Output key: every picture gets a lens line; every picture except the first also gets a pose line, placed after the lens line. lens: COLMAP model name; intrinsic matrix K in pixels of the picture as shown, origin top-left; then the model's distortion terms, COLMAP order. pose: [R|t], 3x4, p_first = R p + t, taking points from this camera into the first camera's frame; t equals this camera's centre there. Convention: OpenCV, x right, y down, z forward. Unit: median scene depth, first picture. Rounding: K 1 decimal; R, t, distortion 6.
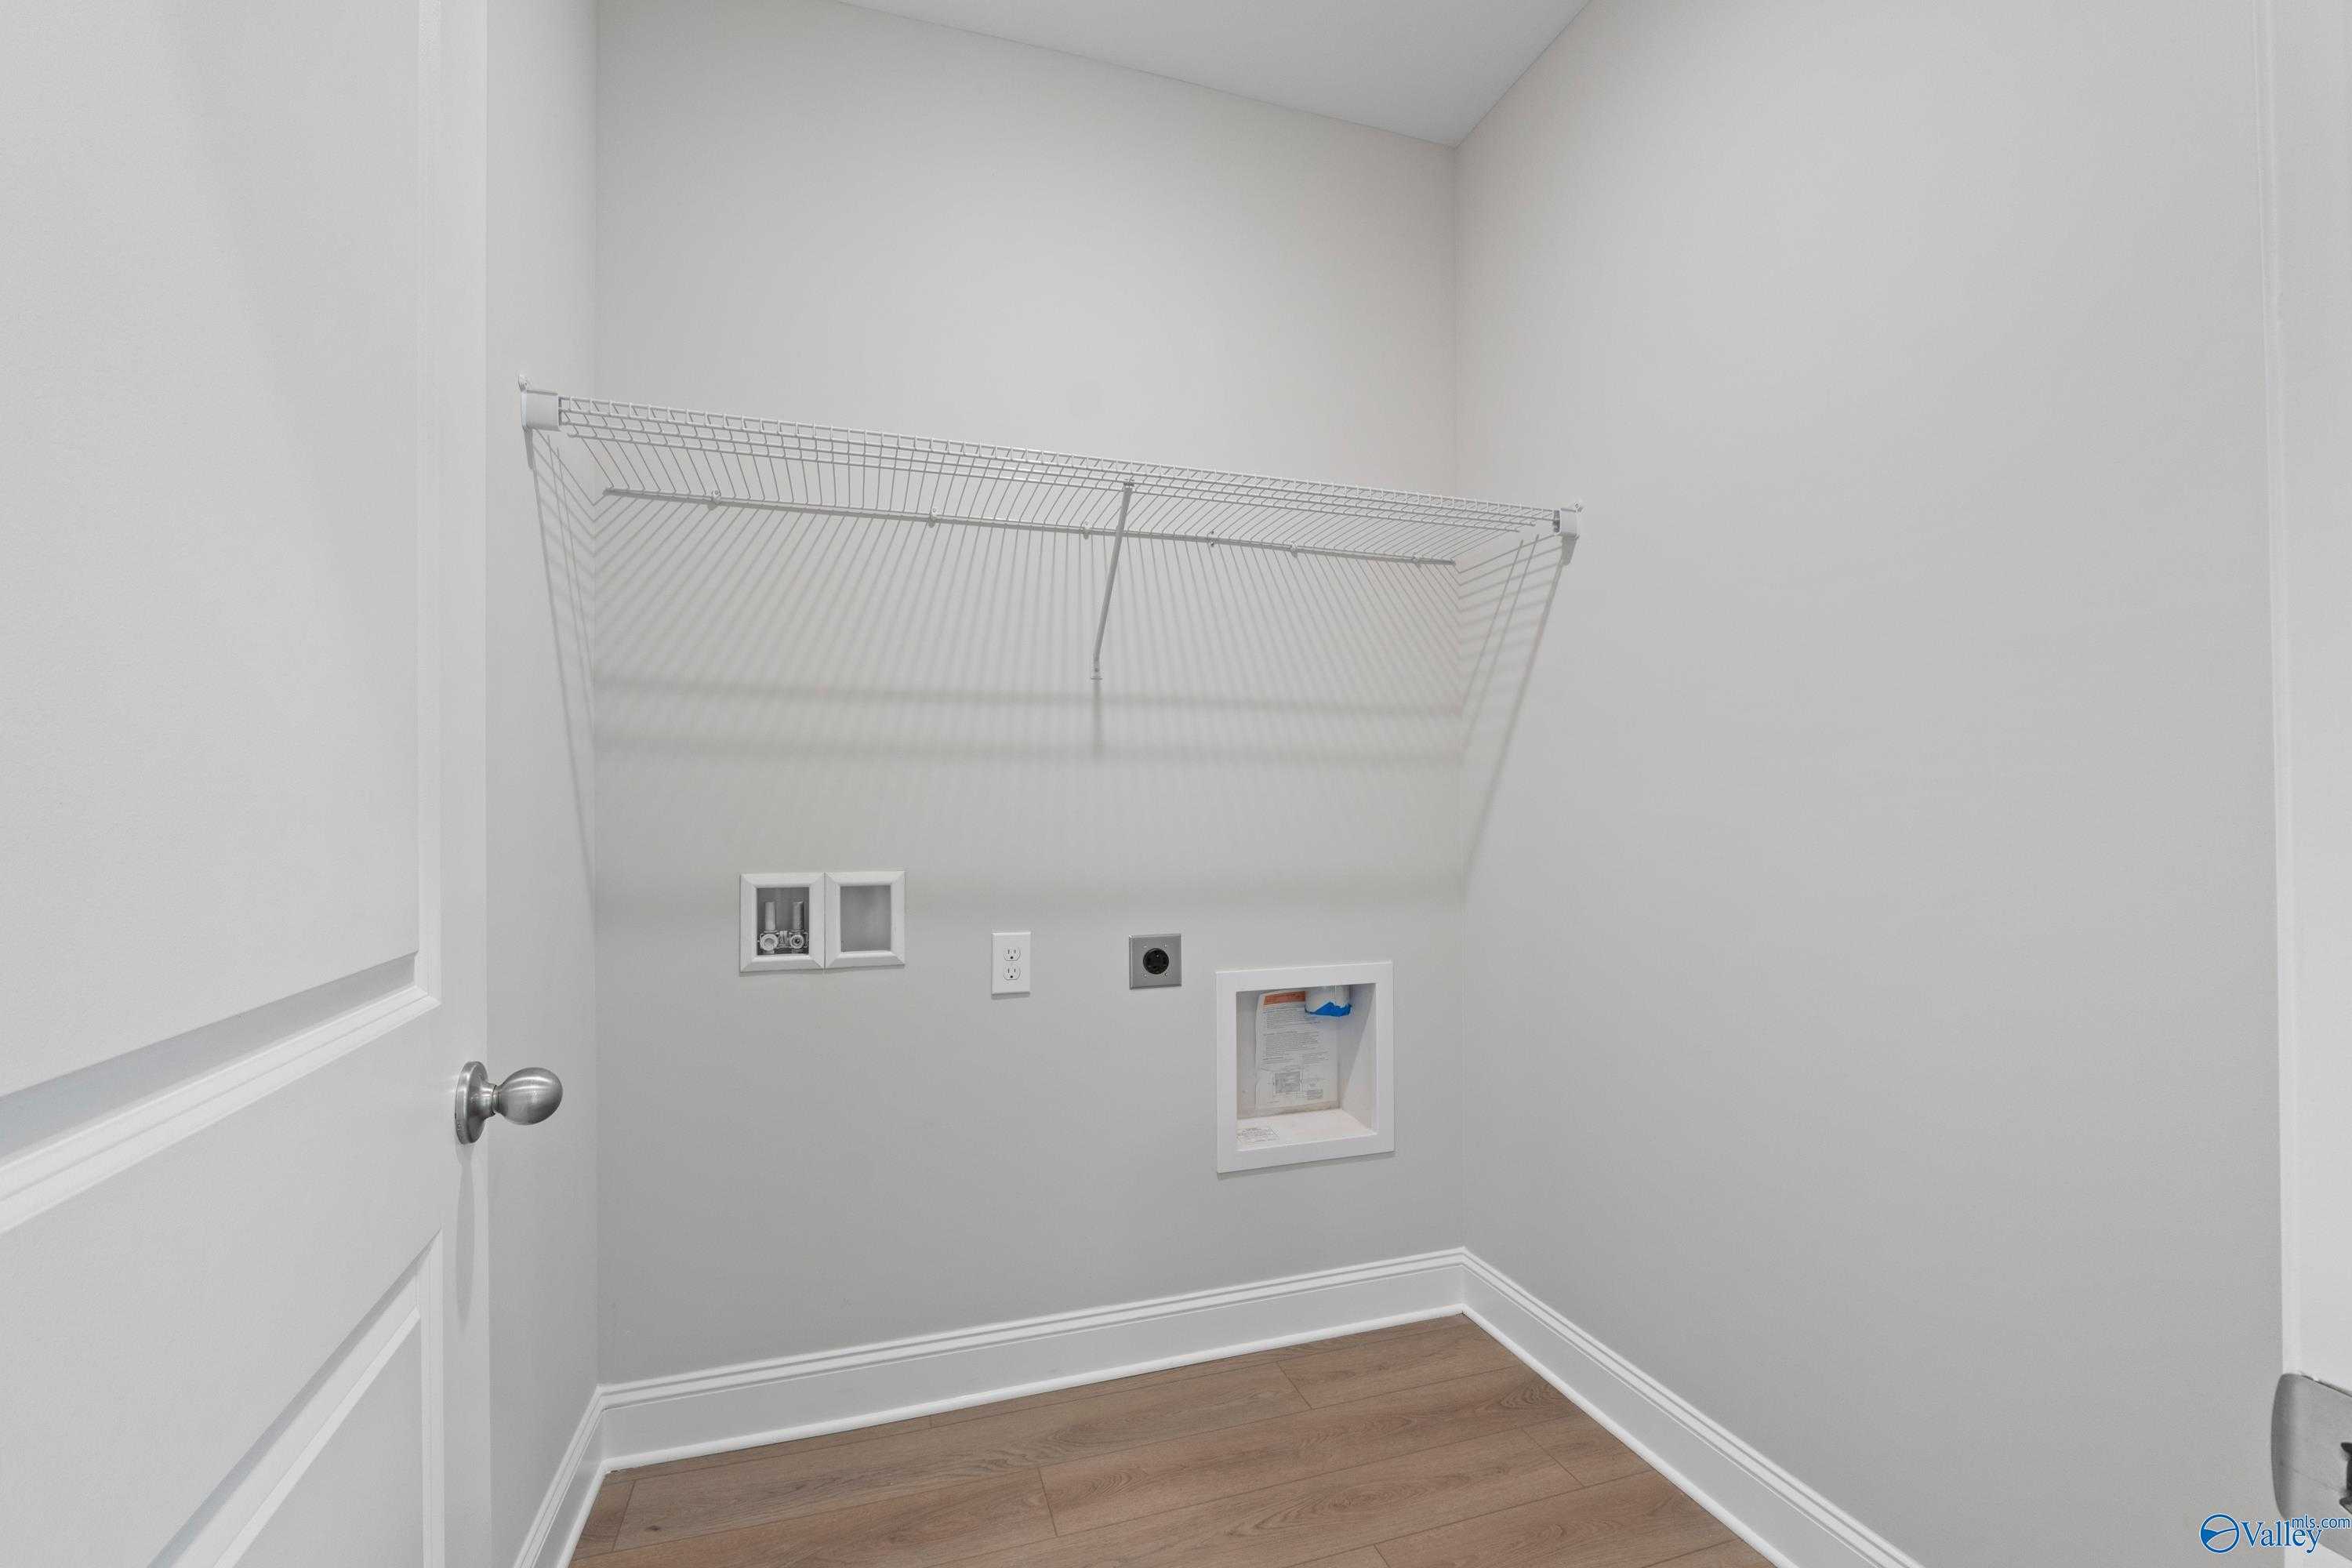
lens RADIAL K [[1012.1, 0, 1176.1], [0, 1012.1, 793.3], [0, 0, 1]] dist [-0.000589, -0.000045]
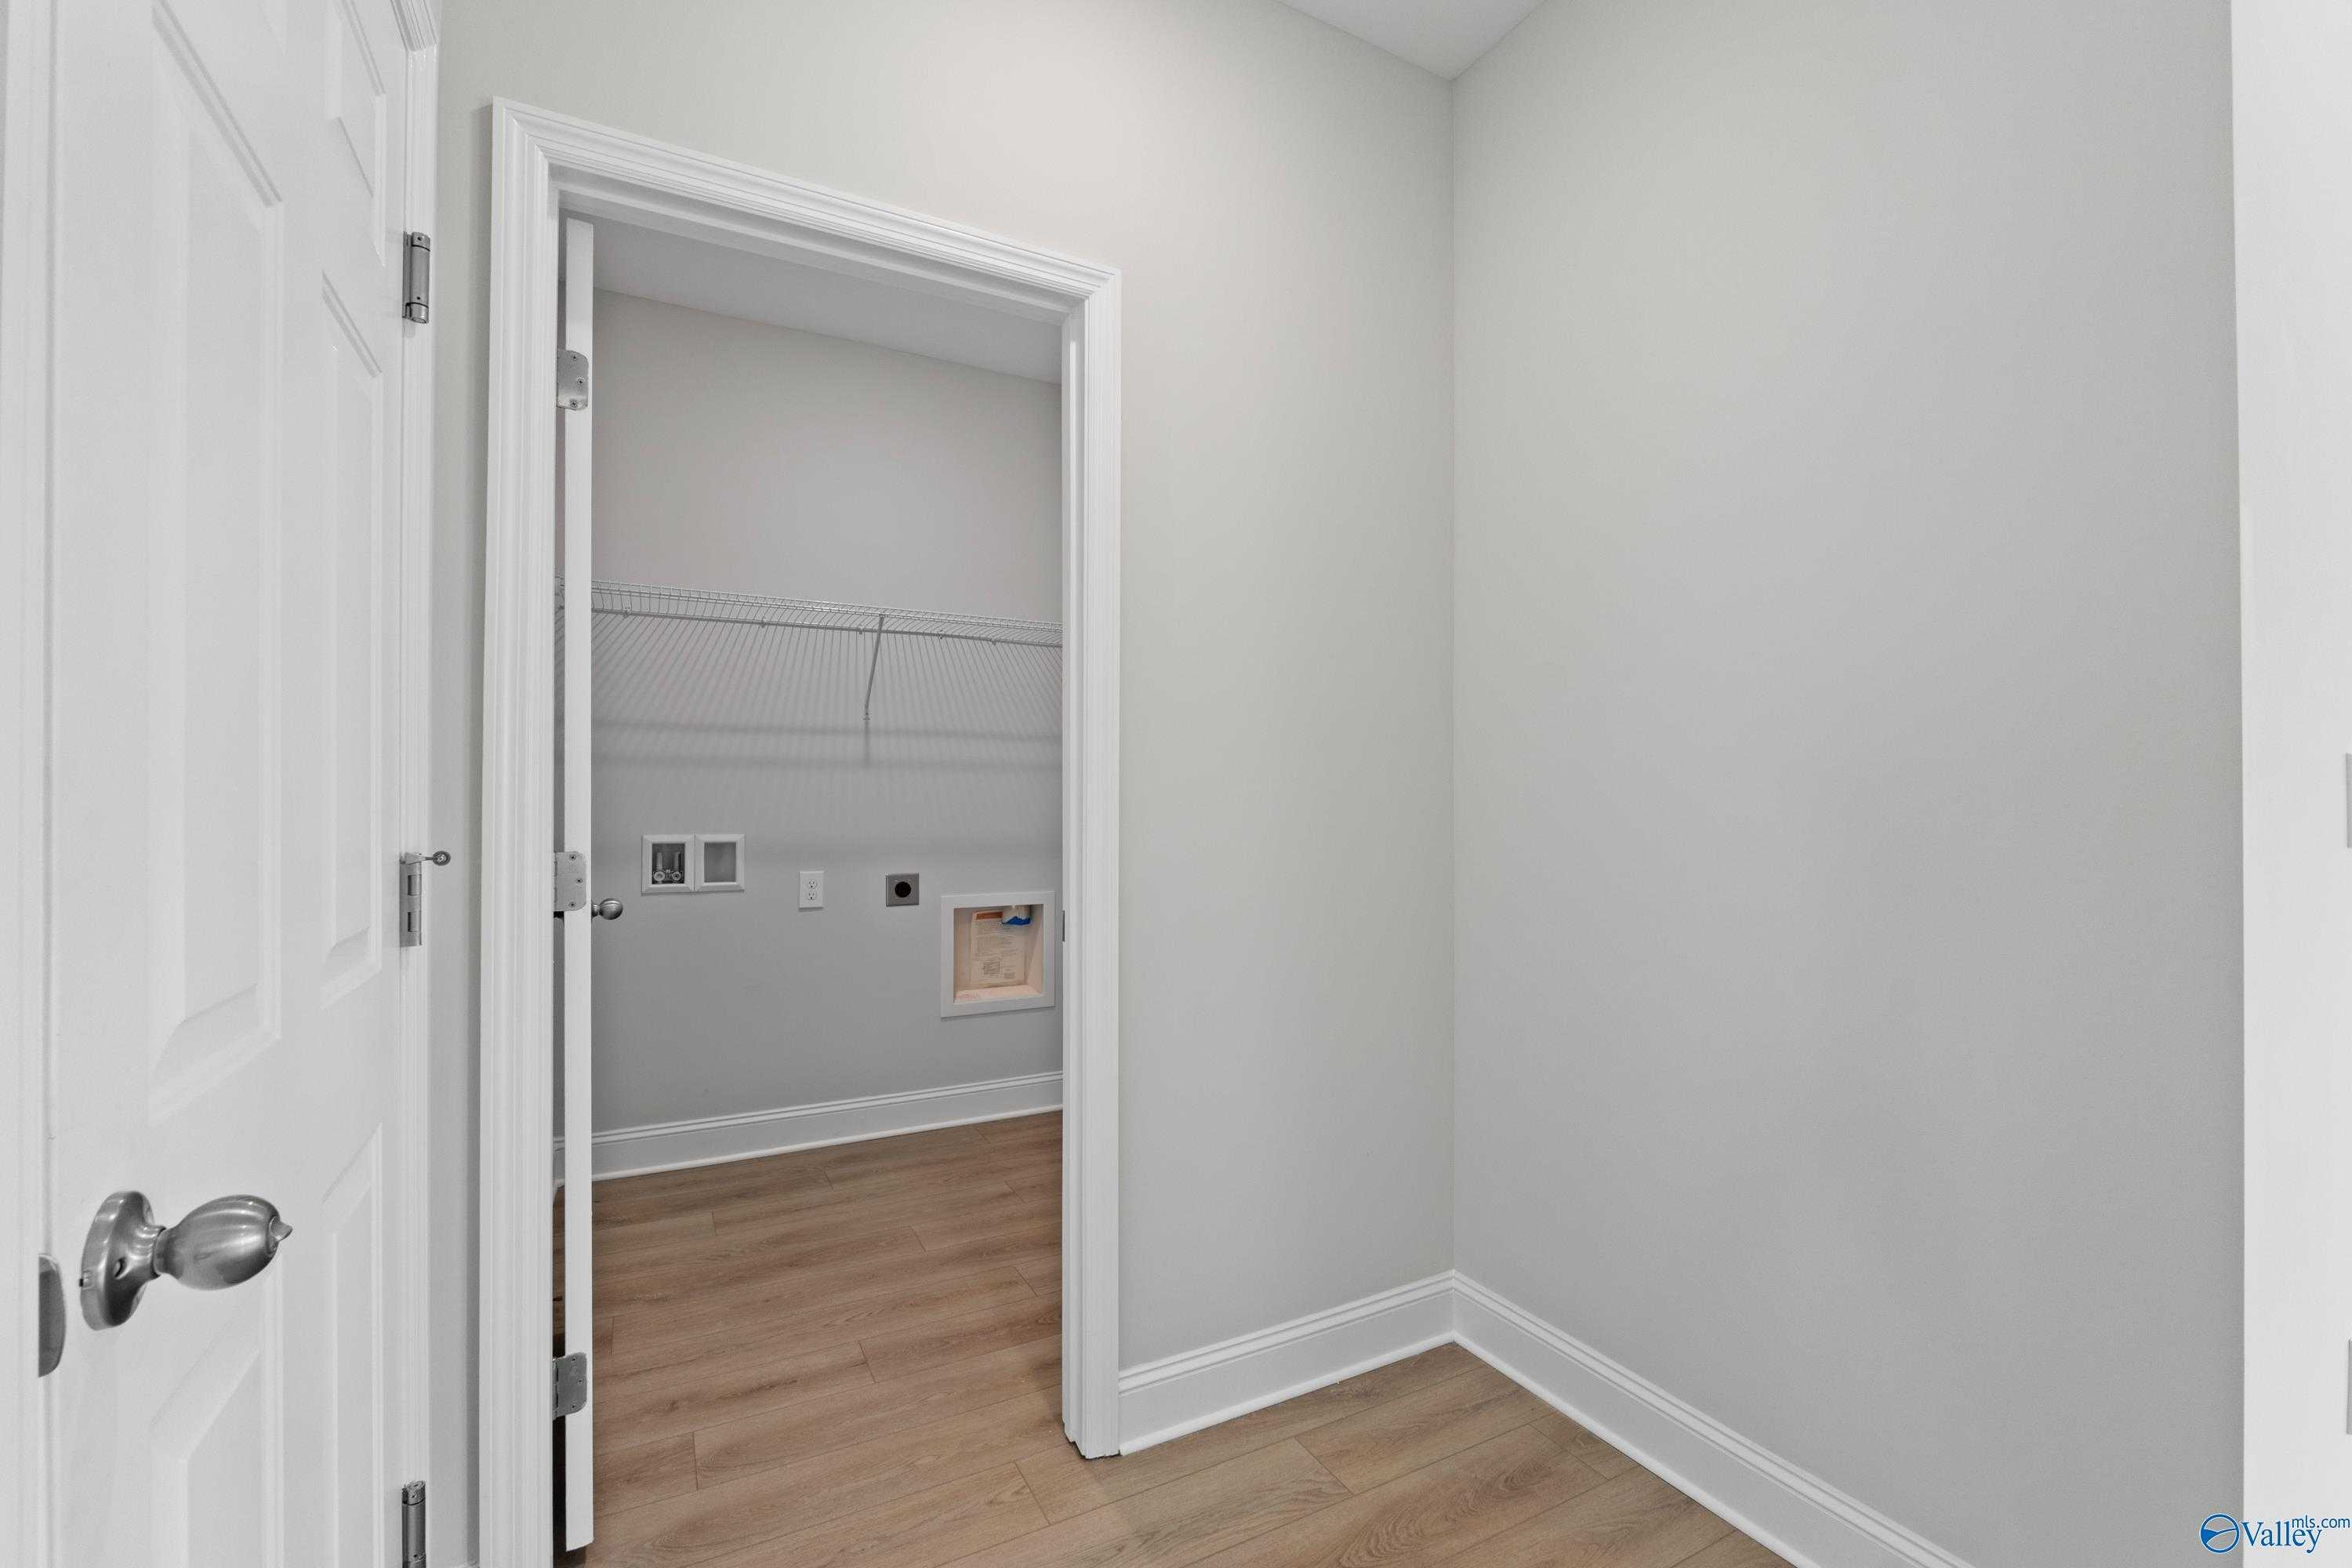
lens RADIAL K [[1012.1, 0, 1178.0], [0, 1012.1, 771.6], [0, 0, 1]] dist [-0.000589, -0.000045]
pose [[0.984222, 0.003507, 0.176905, 0.131925], [0.000305, 0.999768, -0.021516, 0.008950], [-0.176939, 0.021230, 0.983993, -0.728181]]
